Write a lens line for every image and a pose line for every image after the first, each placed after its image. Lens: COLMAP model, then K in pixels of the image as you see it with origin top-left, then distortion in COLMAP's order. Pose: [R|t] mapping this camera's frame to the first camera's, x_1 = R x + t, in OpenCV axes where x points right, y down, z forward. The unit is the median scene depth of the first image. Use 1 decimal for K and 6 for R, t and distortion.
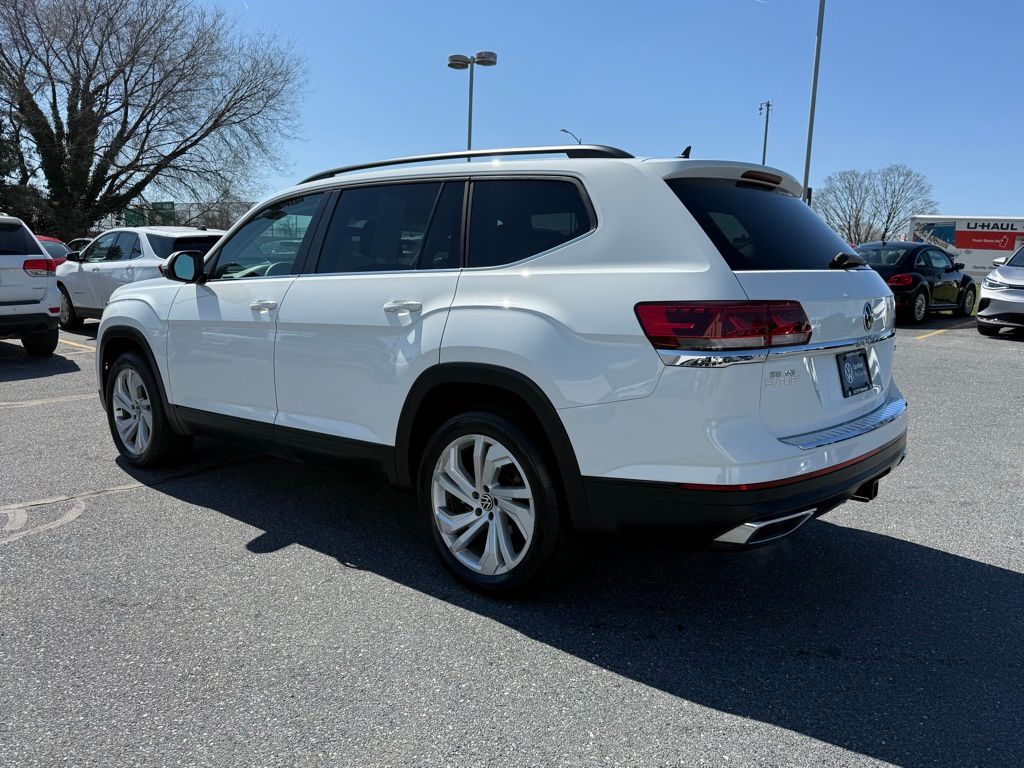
lens RADIAL K [[784.5, 0, 510.0], [0, 784.5, 388.1], [0, 0, 1]] dist [0.071981, -0.100176]
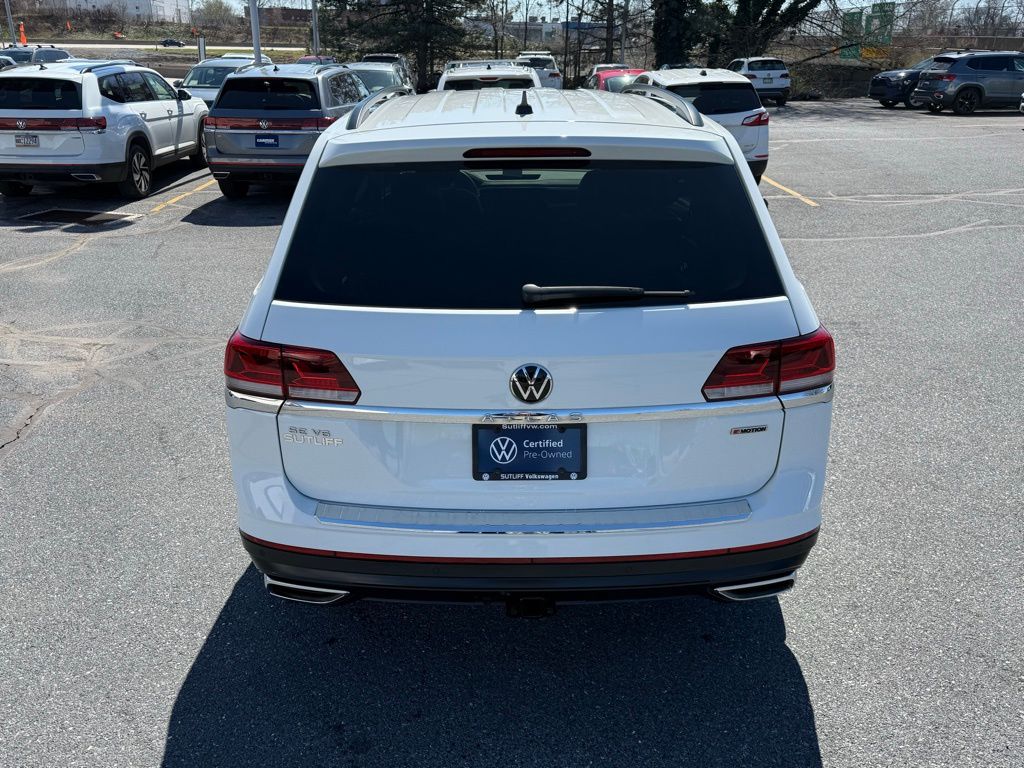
lens RADIAL K [[791.7, 0, 501.2], [0, 791.7, 385.7], [0, 0, 1]] dist [0.034716, -0.048786]
pose [[0.662221, 0.262611, -0.701783, 0.827255], [-0.098552, 0.958963, 0.265852, -0.241717], [0.742799, -0.106891, 0.660926, 0.467677]]
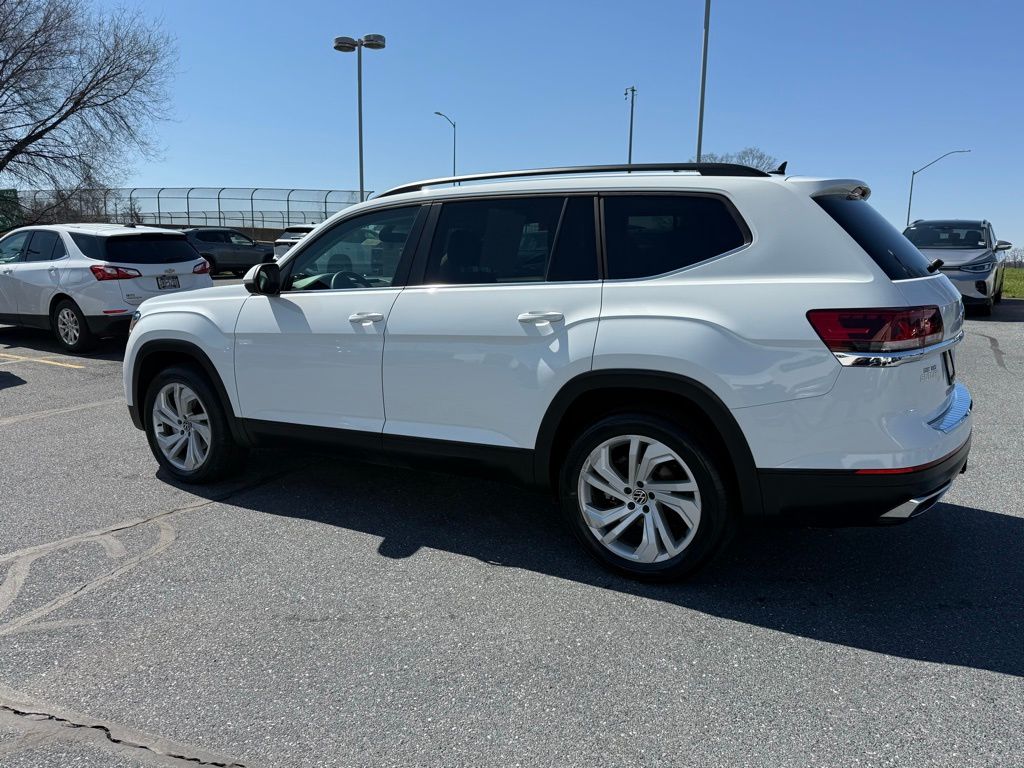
lens RADIAL K [[784.5, 0, 510.0], [0, 784.5, 388.1], [0, 0, 1]] dist [0.071981, -0.100176]
pose [[0.986764, -0.048202, 0.154833, -0.346269], [0.044922, 0.998687, 0.024618, -0.036492], [-0.155816, -0.017336, 0.987634, -0.038016]]
